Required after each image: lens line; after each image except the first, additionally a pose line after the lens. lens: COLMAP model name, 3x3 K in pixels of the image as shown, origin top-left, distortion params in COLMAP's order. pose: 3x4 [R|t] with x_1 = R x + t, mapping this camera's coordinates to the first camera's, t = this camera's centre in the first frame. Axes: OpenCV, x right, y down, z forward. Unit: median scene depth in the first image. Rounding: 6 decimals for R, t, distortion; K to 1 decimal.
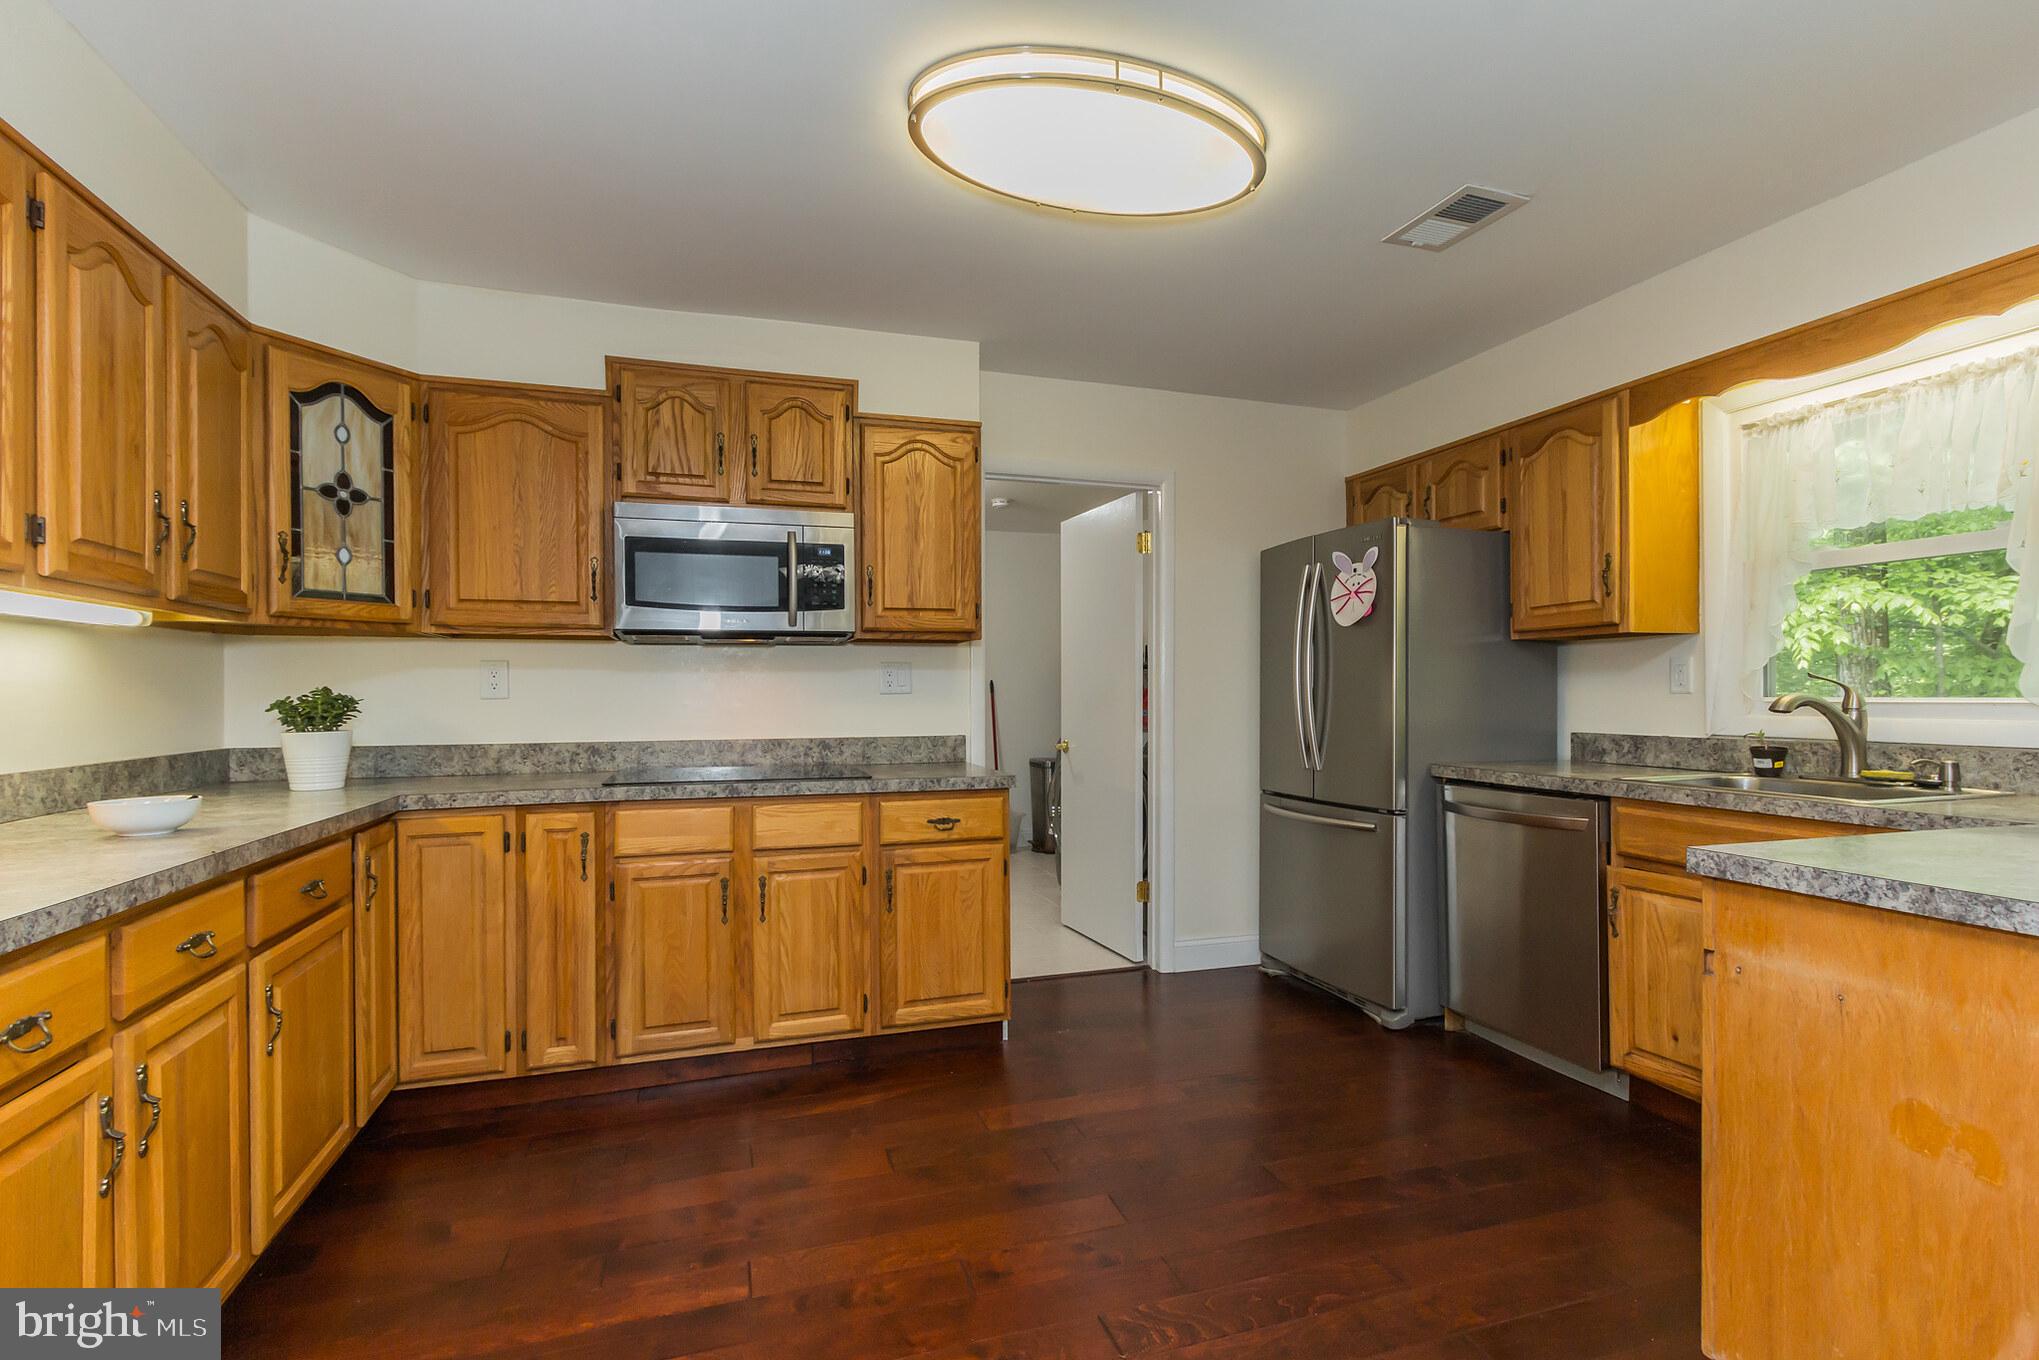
lens RADIAL K [[940.5, 0, 996.5], [0, 940.5, 696.5], [0, 0, 1]] dist [0.002219, -0.000030]
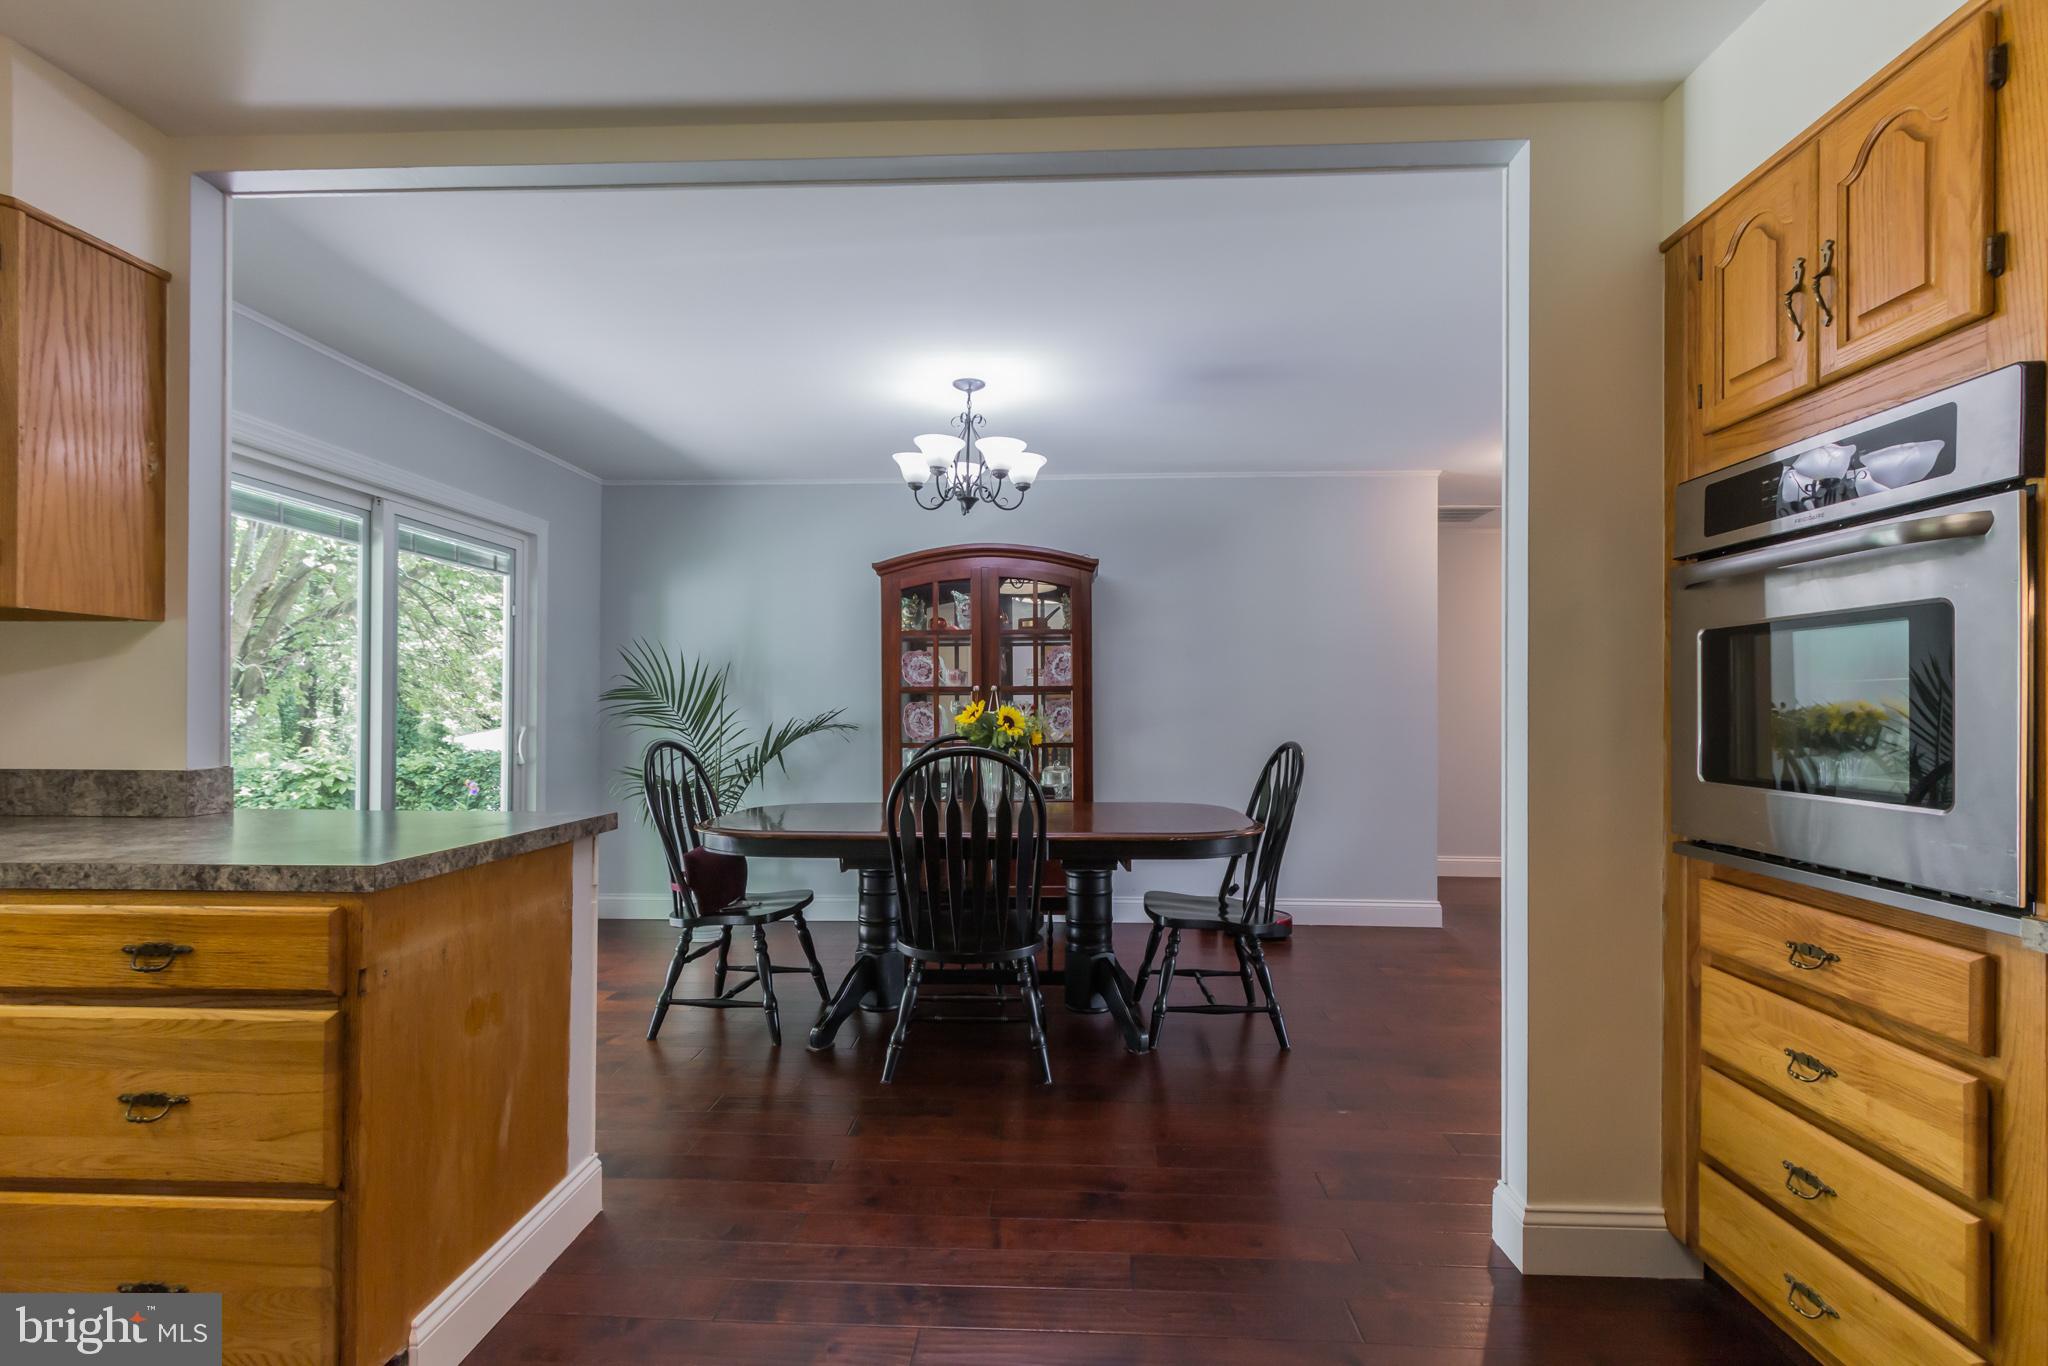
lens RADIAL K [[958.9, 0, 1029.3], [0, 958.9, 705.4], [0, 0, 1]] dist [0.002633, 0.000501]
pose [[-0.938957, -0.001199, 0.344031, -0.119725], [-0.002086, 0.999995, -0.002208, -0.002994], [-0.344027, -0.002791, -0.938956, 0.836899]]
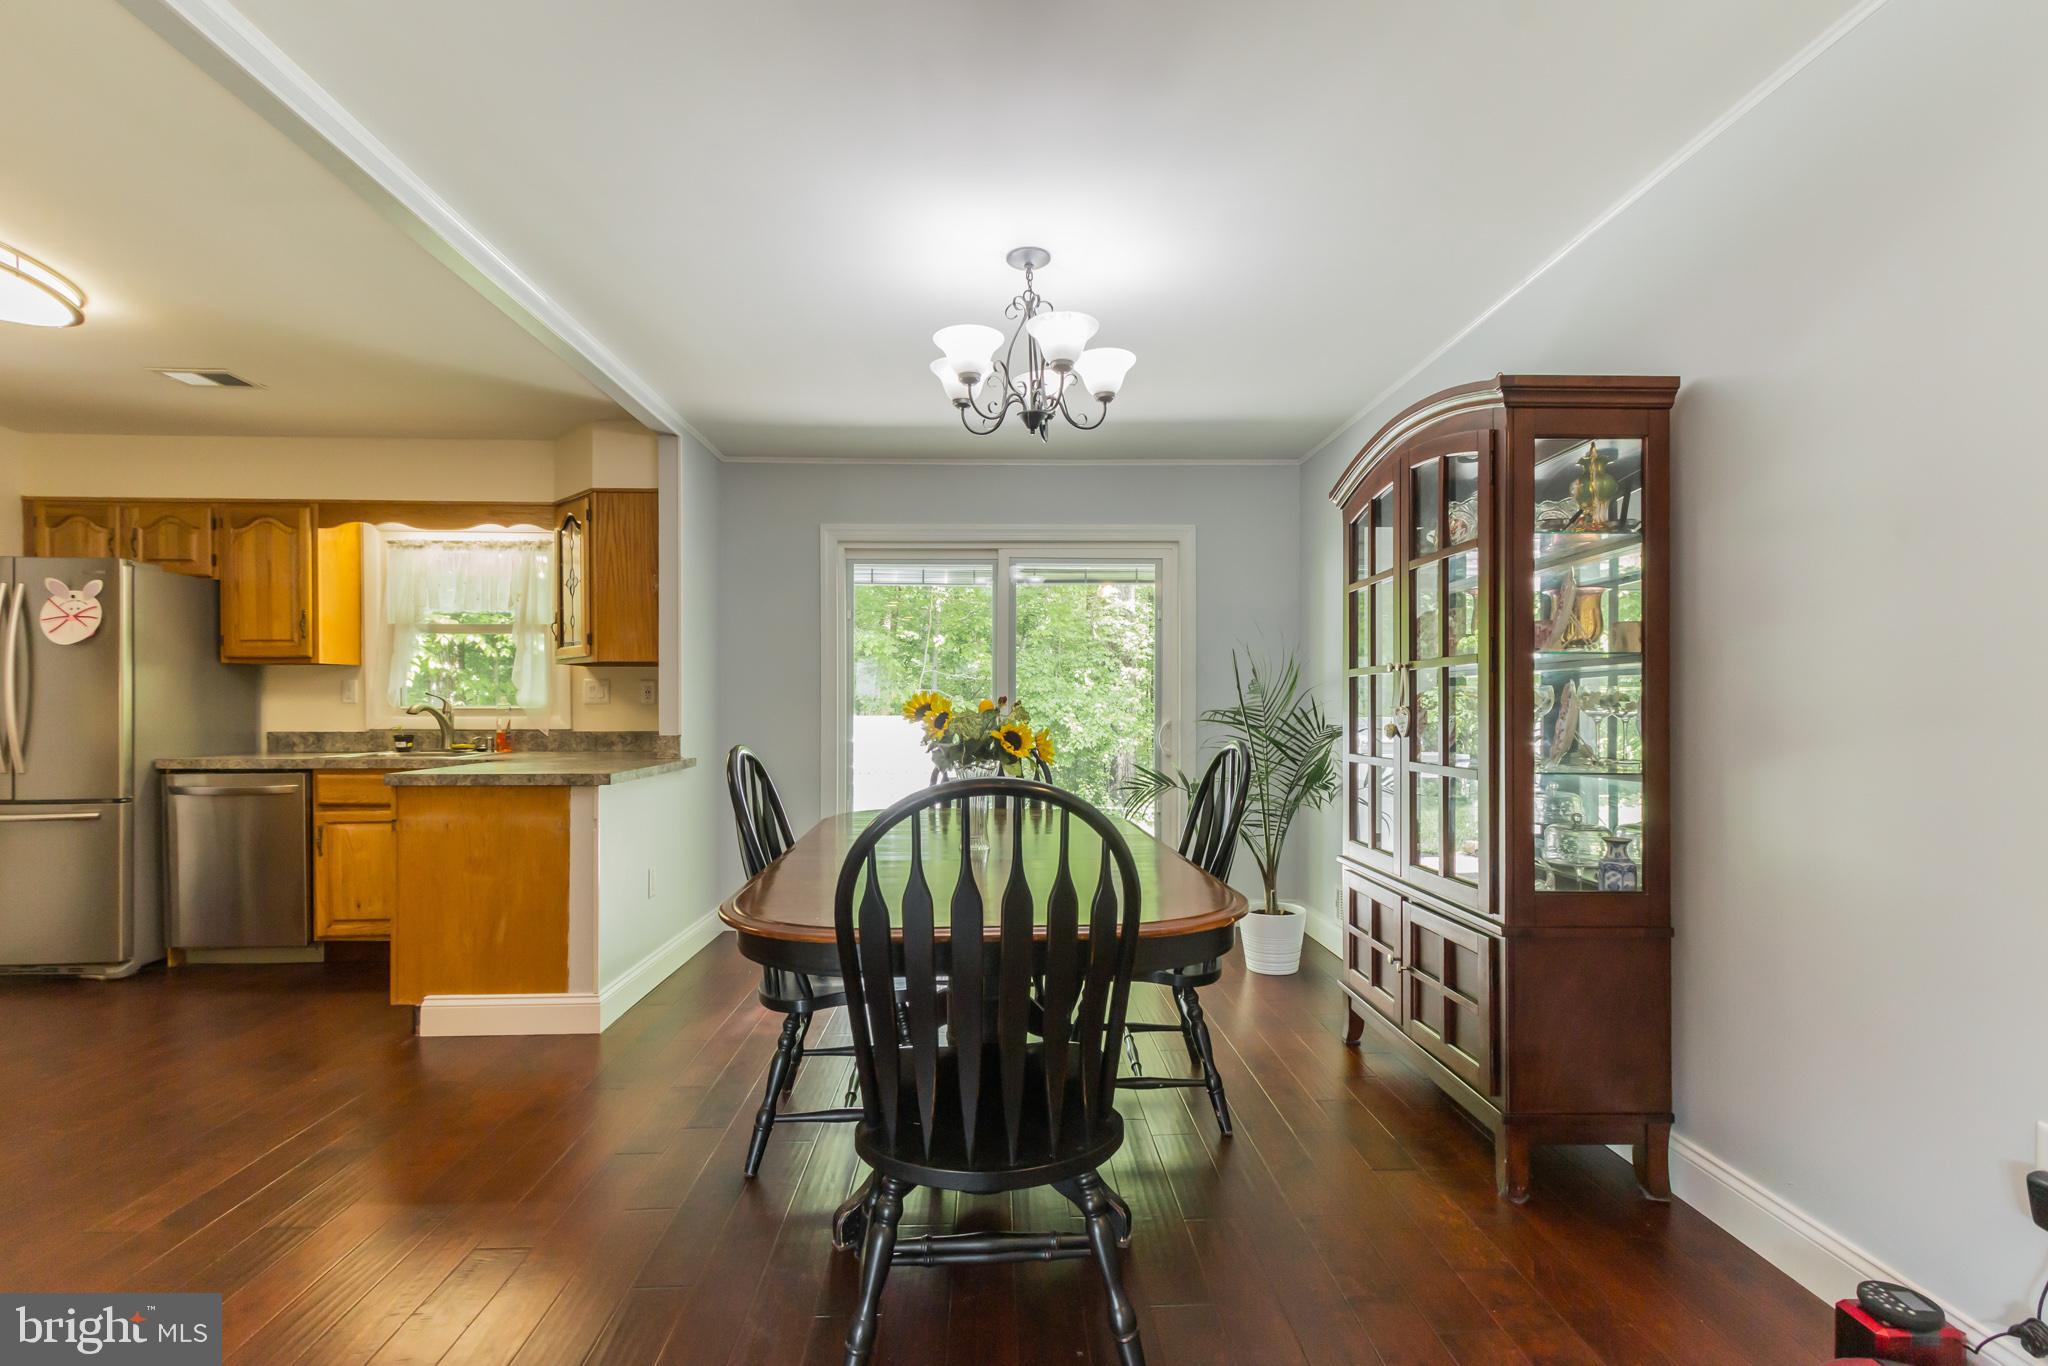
lens RADIAL K [[943.9, 0, 1033.0], [0, 943.9, 707.1], [0, 0, 1]] dist [0.003030, 0.000120]
pose [[0.264887, -0.003423, 0.964273, -0.483067], [0.000781, 0.999994, 0.003335, -0.001348], [-0.964279, -0.000130, 0.264888, -0.504064]]
